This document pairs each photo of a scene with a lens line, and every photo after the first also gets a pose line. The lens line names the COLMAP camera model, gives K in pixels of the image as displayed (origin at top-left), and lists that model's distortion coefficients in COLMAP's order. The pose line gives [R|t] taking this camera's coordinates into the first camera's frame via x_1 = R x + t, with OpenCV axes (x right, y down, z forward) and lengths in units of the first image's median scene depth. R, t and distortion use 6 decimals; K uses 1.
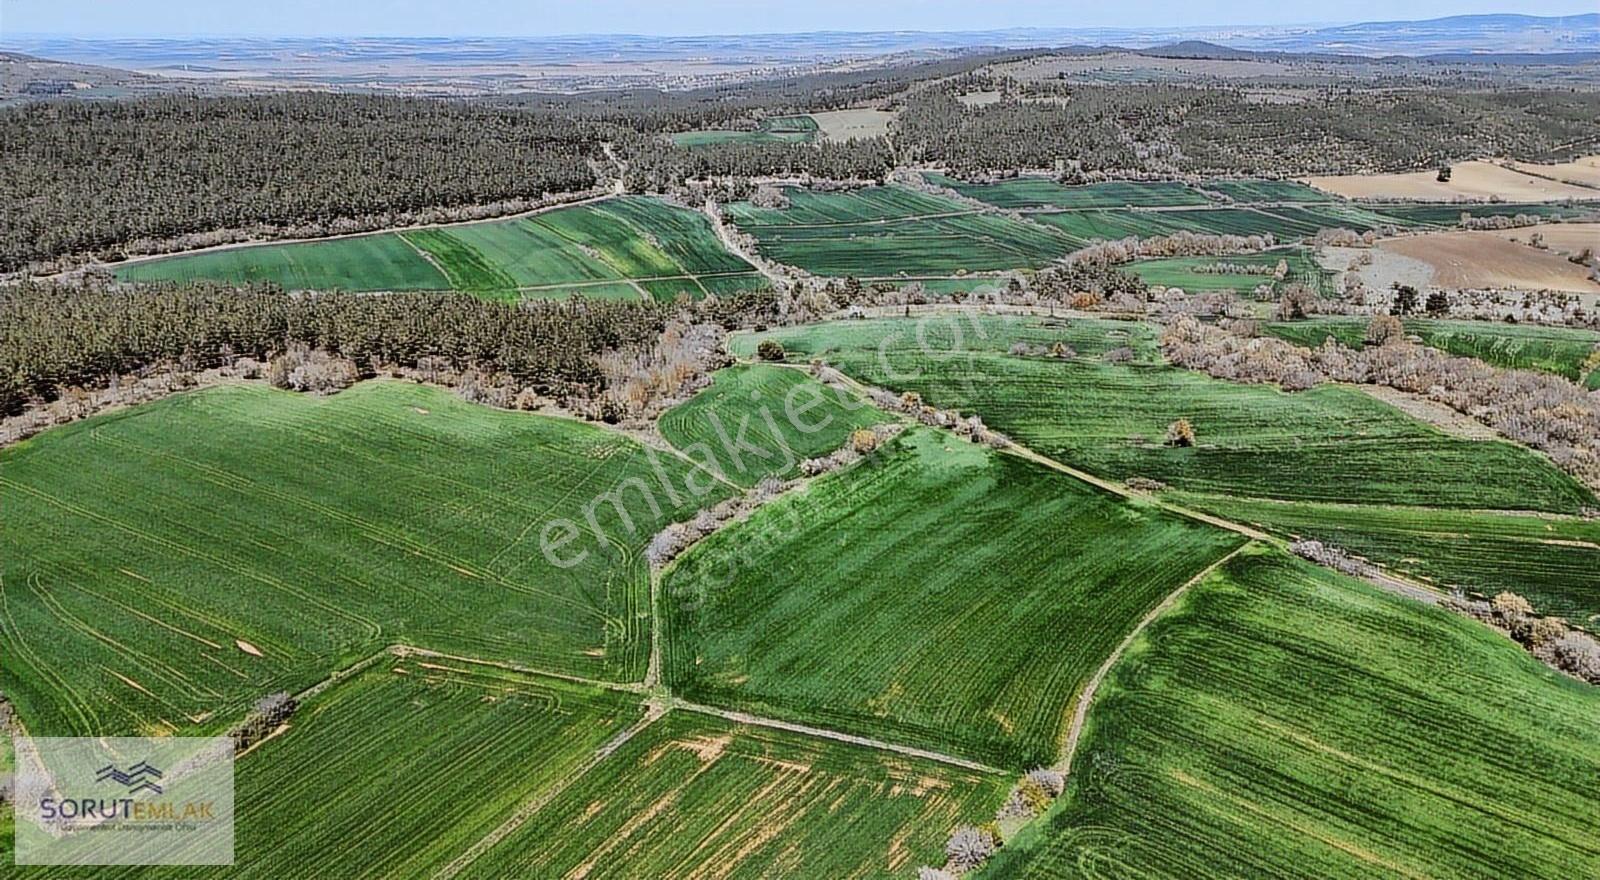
lens RADIAL K [[1160.7, 0, 800.0], [0, 1160.7, 440.0], [0, 0, 1]] dist [0.086931, -0.083312]
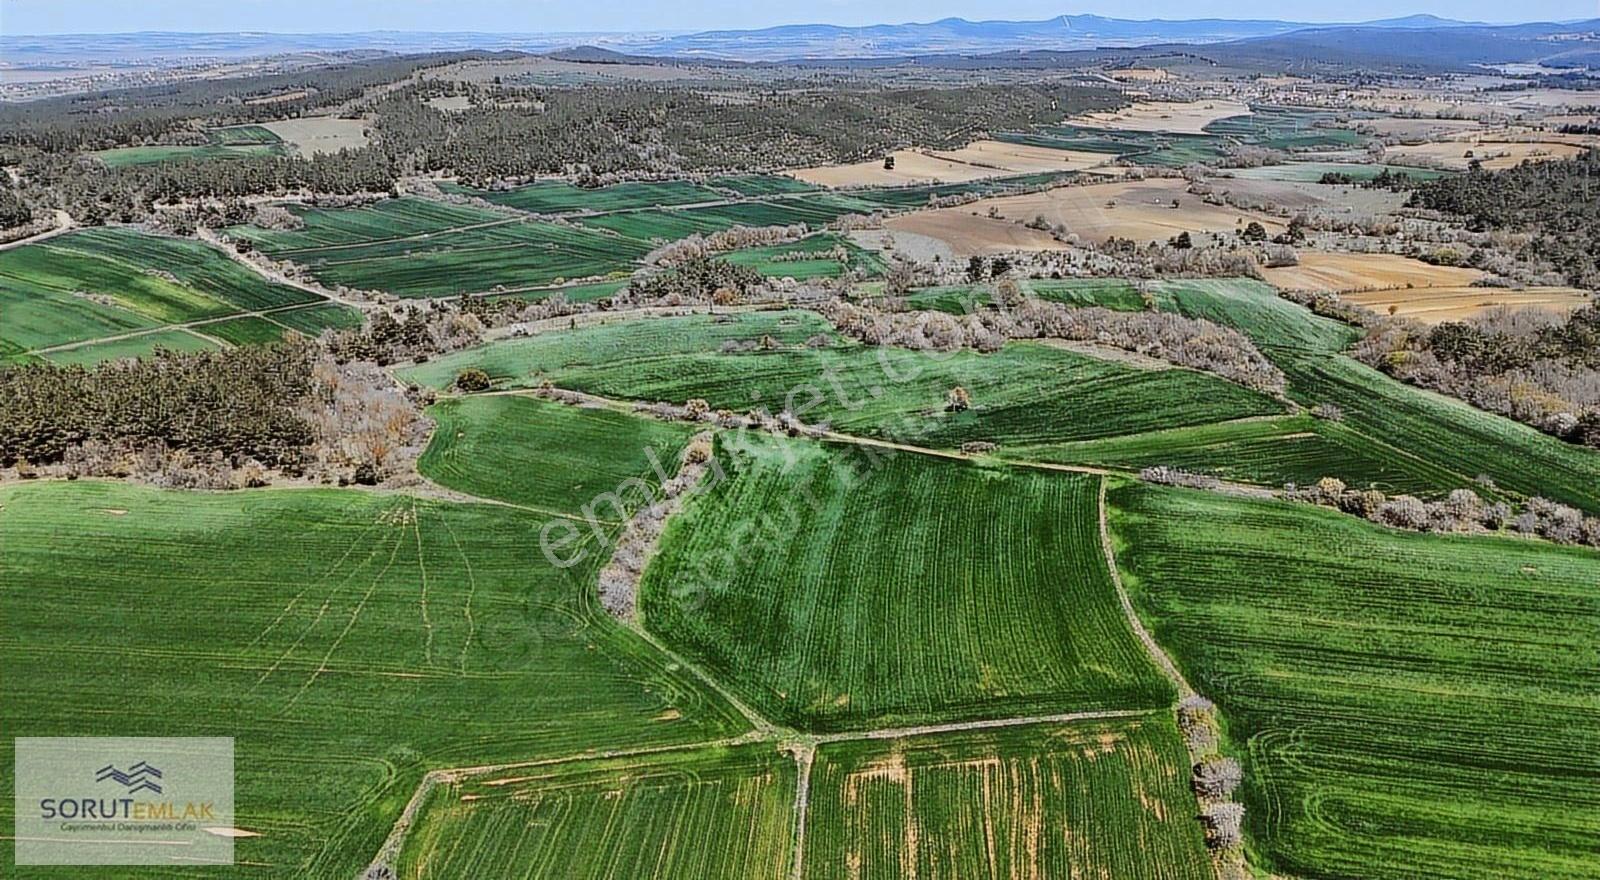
lens RADIAL K [[1160.7, 0, 800.0], [0, 1160.7, 440.0], [0, 0, 1]] dist [0.086931, -0.083312]
pose [[0.876707, -0.158206, 0.454265, -0.181864], [0.159819, 0.986521, 0.035133, -0.017673], [-0.453700, 0.041799, 0.890174, 0.053792]]
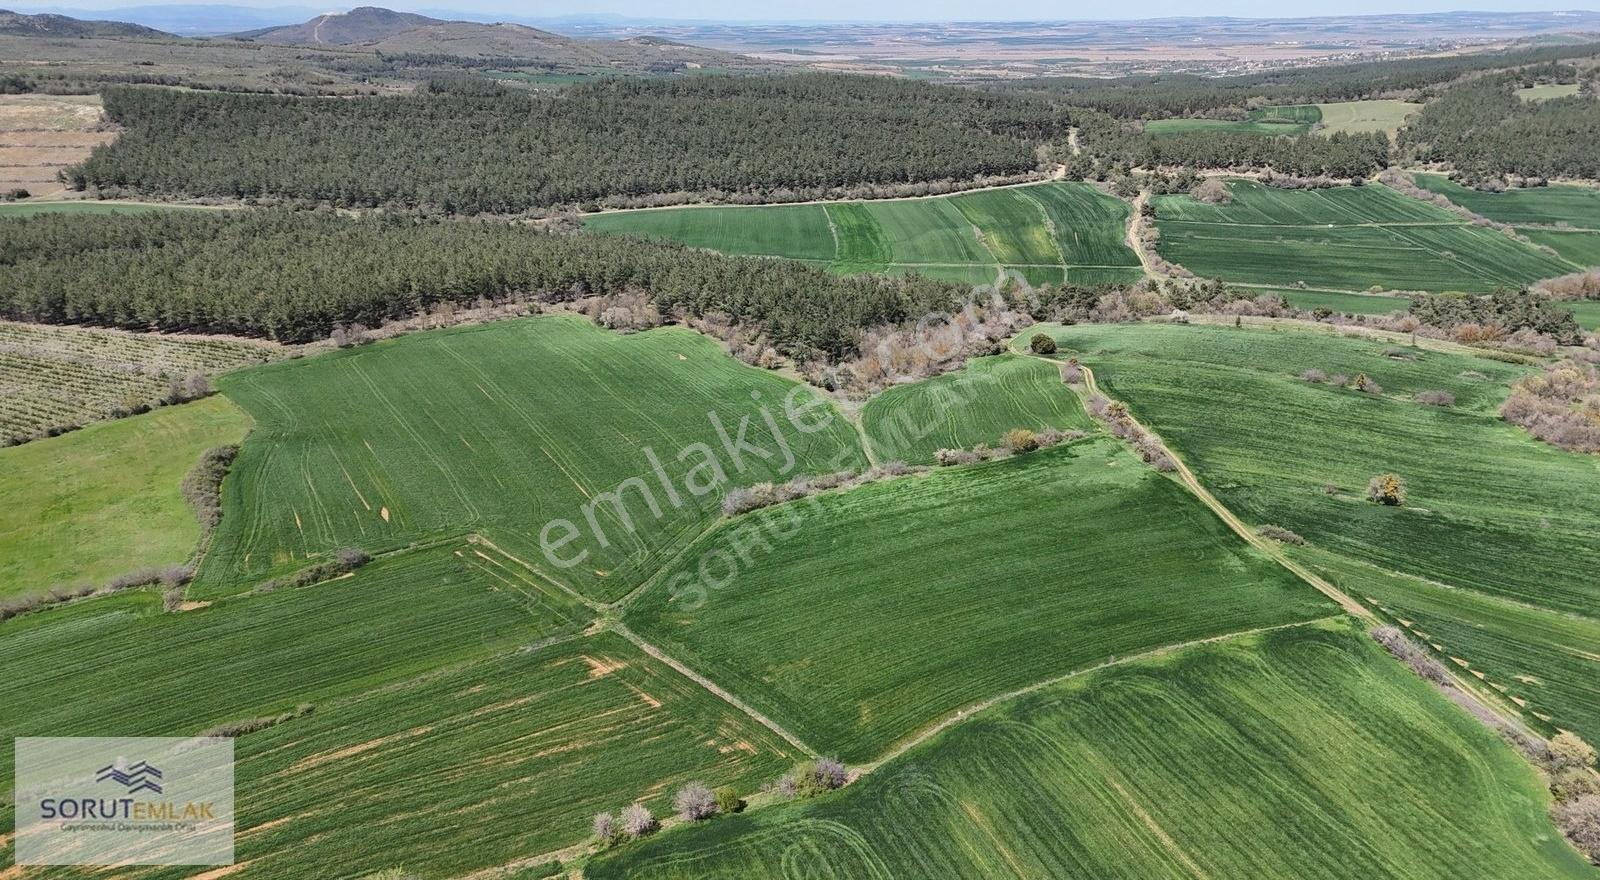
lens RADIAL K [[1160.7, 0, 800.0], [0, 1160.7, 440.0], [0, 0, 1]] dist [0.086931, -0.083312]
pose [[0.893397, 0.155603, -0.421461, 0.174733], [-0.150492, 0.987559, 0.045600, -0.009412], [0.423313, 0.022687, 0.905699, 0.024435]]
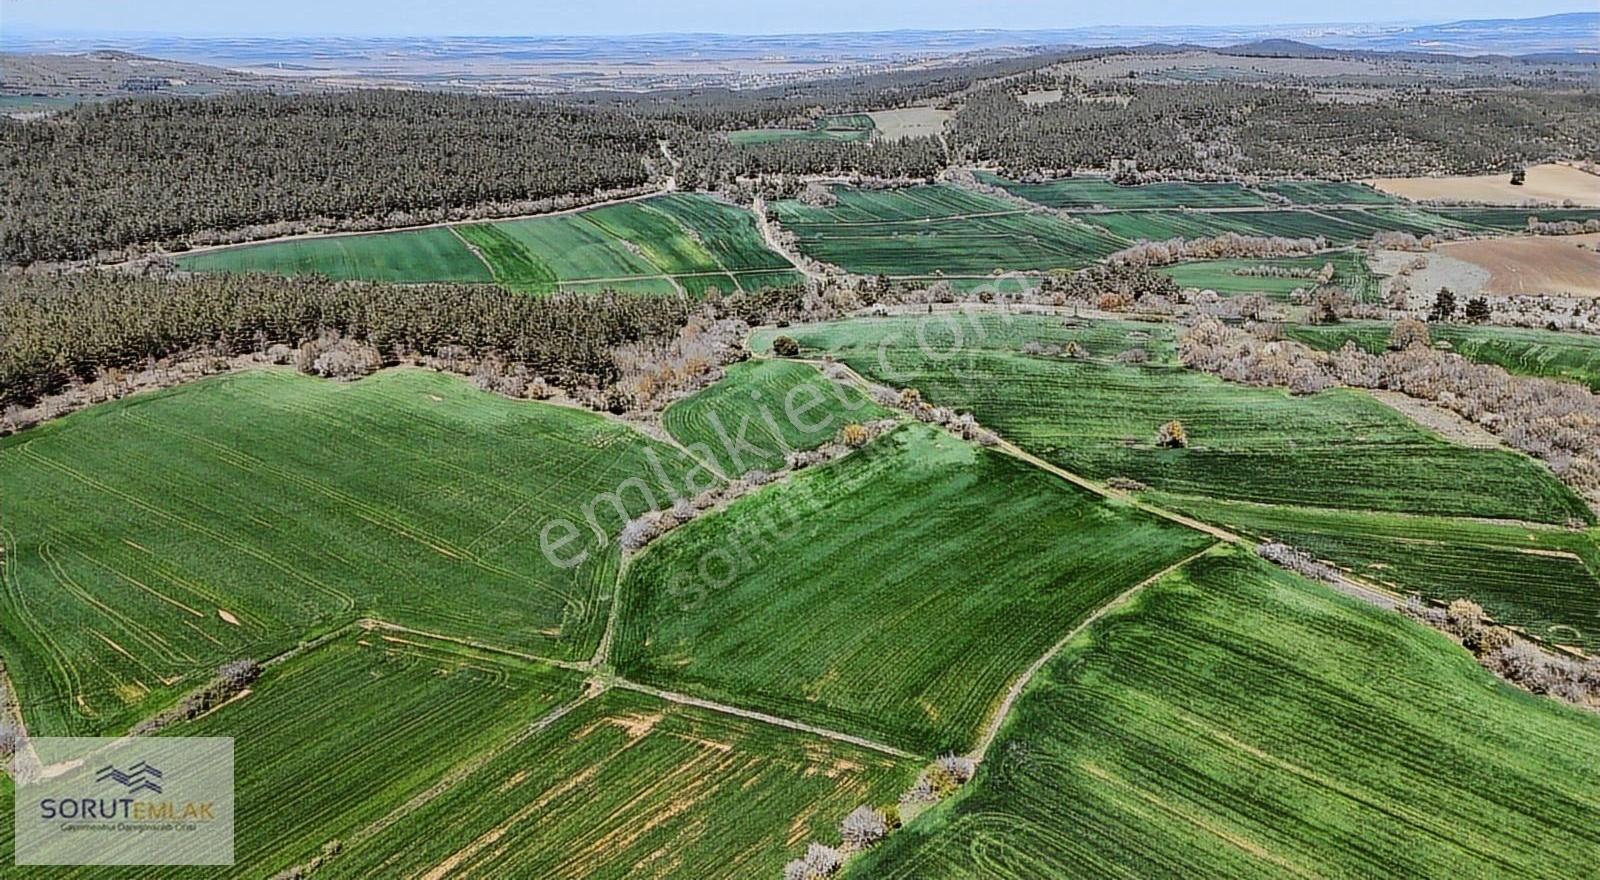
lens RADIAL K [[1160.7, 0, 800.0], [0, 1160.7, 440.0], [0, 0, 1]] dist [0.086931, -0.083312]
pose [[0.997913, 0.021539, -0.060868, 0.040666], [-0.021472, 0.999768, 0.001751, 0.002297], [0.060892, -0.000441, 0.998144, -0.007318]]
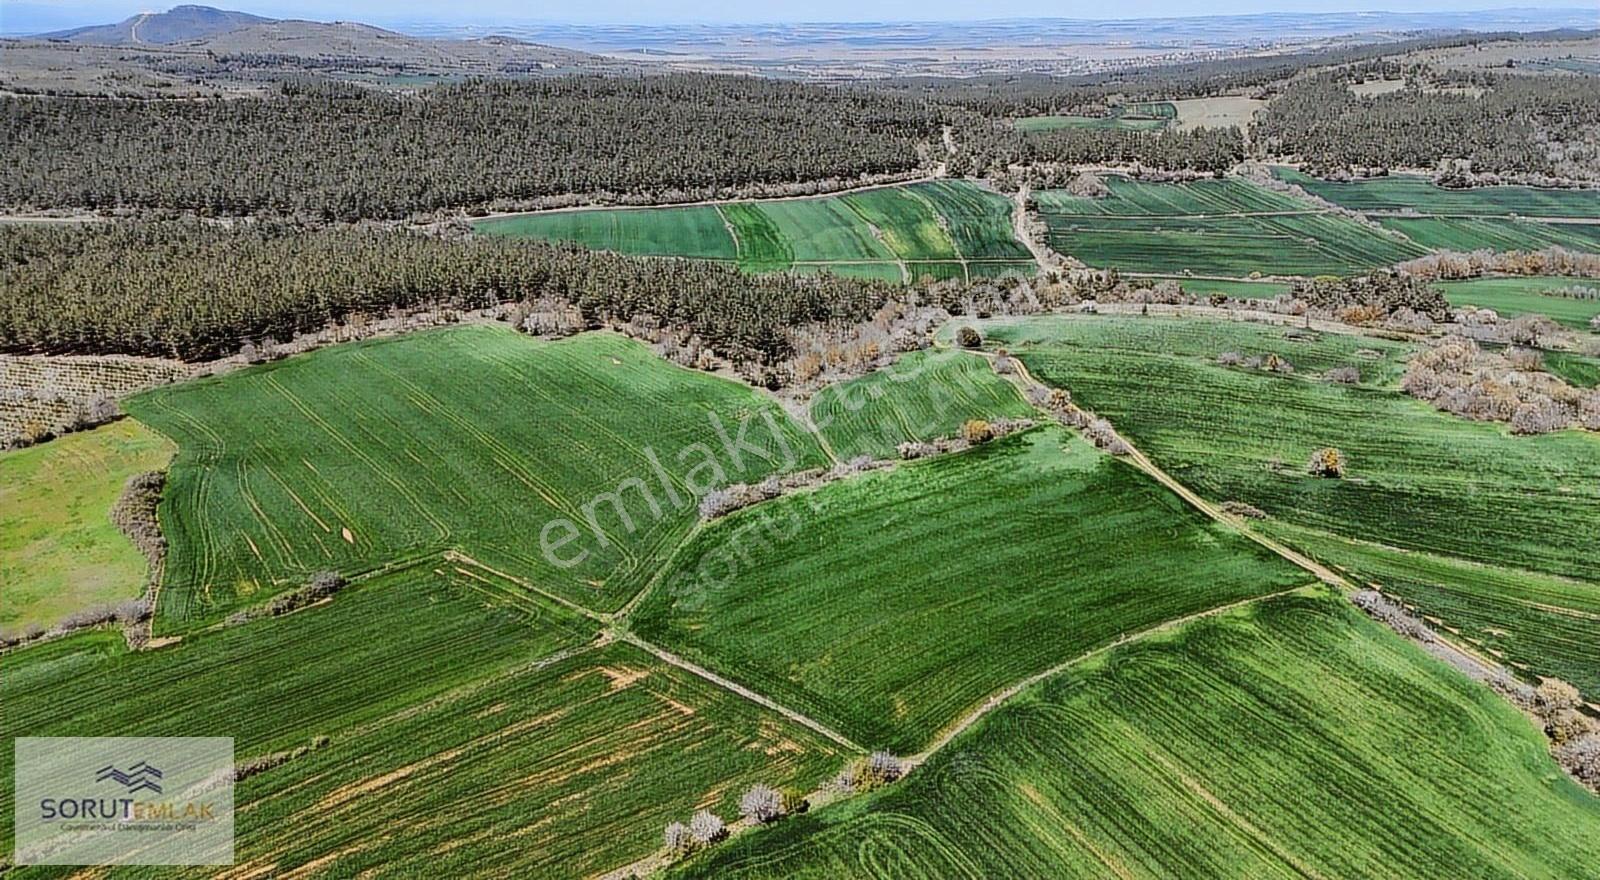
lens RADIAL K [[1160.7, 0, 800.0], [0, 1160.7, 440.0], [0, 0, 1]] dist [0.086931, -0.083312]
pose [[0.941716, 0.116607, -0.315552, 0.131937], [-0.112798, 0.993154, 0.030375, -0.002789], [0.316934, 0.006989, 0.948422, 0.006568]]
